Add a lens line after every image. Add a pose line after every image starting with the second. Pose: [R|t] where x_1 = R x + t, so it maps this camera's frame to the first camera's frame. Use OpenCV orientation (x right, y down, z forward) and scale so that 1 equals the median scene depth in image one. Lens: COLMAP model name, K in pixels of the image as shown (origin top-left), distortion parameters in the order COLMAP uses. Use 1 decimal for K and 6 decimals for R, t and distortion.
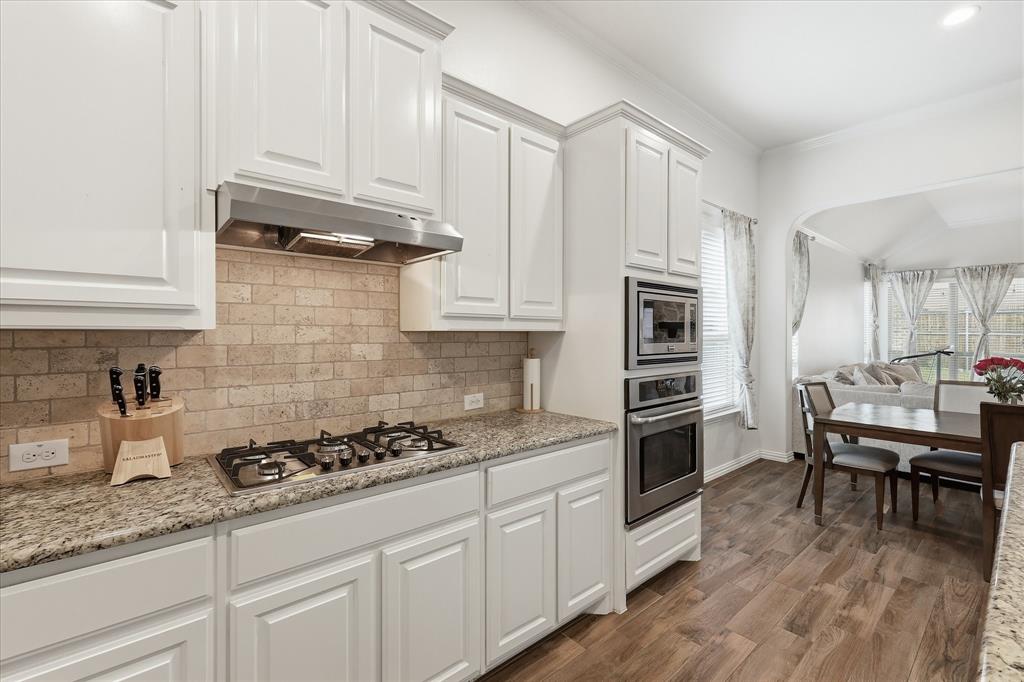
lens RADIAL K [[451.6, 0, 514.7], [0, 451.6, 332.7], [0, 0, 1]] dist [0.001489, 0.002004]
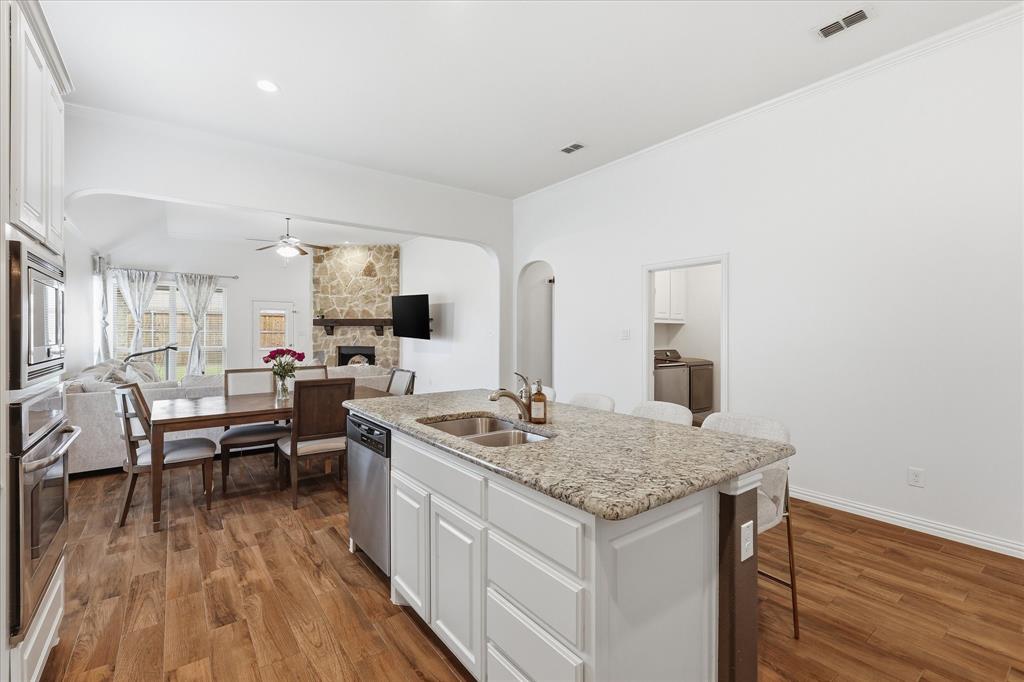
lens RADIAL K [[451.6, 0, 514.6], [0, 451.6, 332.3], [0, 0, 1]] dist [0.001489, 0.002004]
pose [[0.073466, -0.002796, 0.997294, -0.289379], [-0.002633, 0.999992, 0.002997, -0.001298], [-0.997294, -0.002847, 0.073458, 0.227579]]
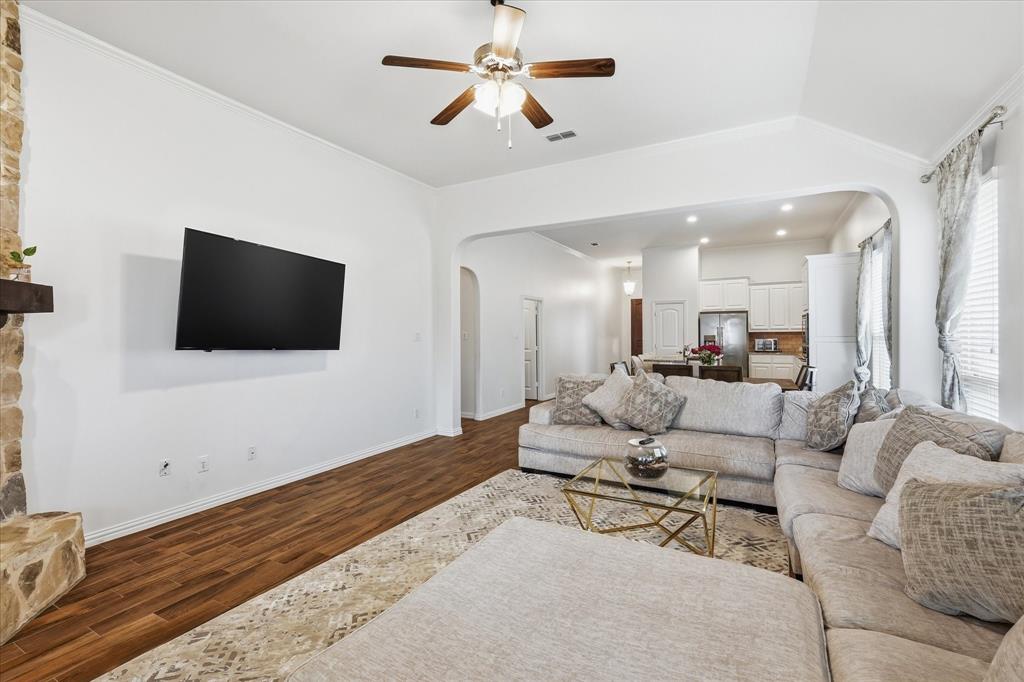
lens RADIAL K [[451.6, 0, 512.2], [0, 451.6, 336.6], [0, 0, 1]] dist [0.001489, 0.002004]
pose [[-0.938637, 0.006566, -0.344845, 2.977762], [0.005649, 0.999977, 0.003662, 0.010704], [0.344861, 0.001489, -0.938653, 2.965921]]
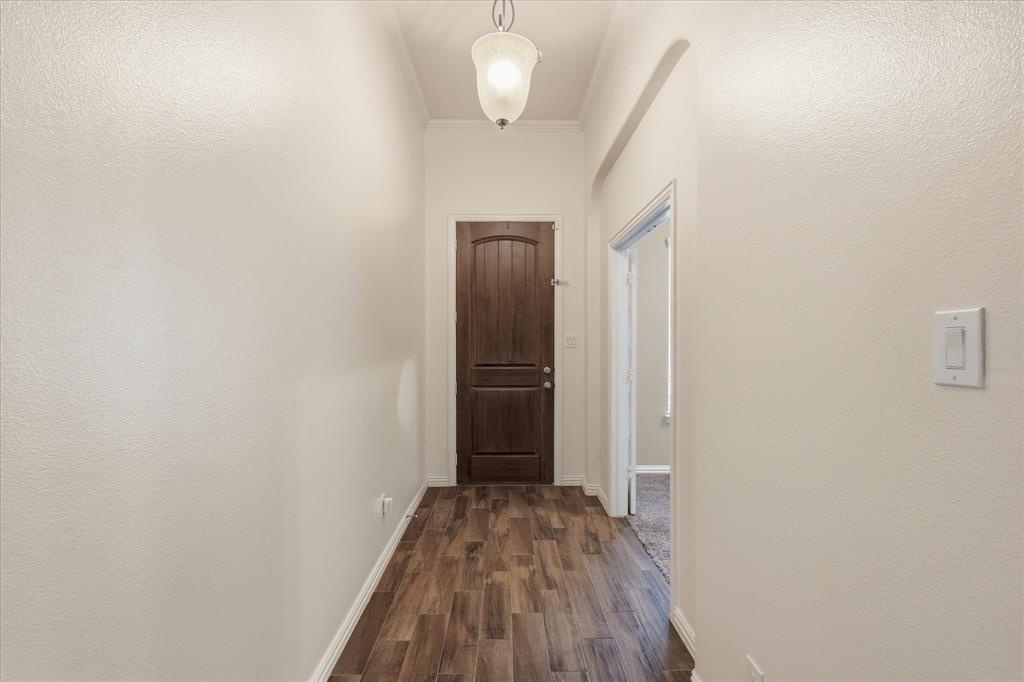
lens RADIAL K [[451.6, 0, 511.3], [0, 451.6, 342.2], [0, 0, 1]] dist [0.001489, 0.002004]
pose [[-0.647634, 0.000048, -0.761952, 0.695888], [-0.004189, 0.999985, 0.003624, -0.002491], [0.761940, 0.005539, -0.647624, -0.707096]]
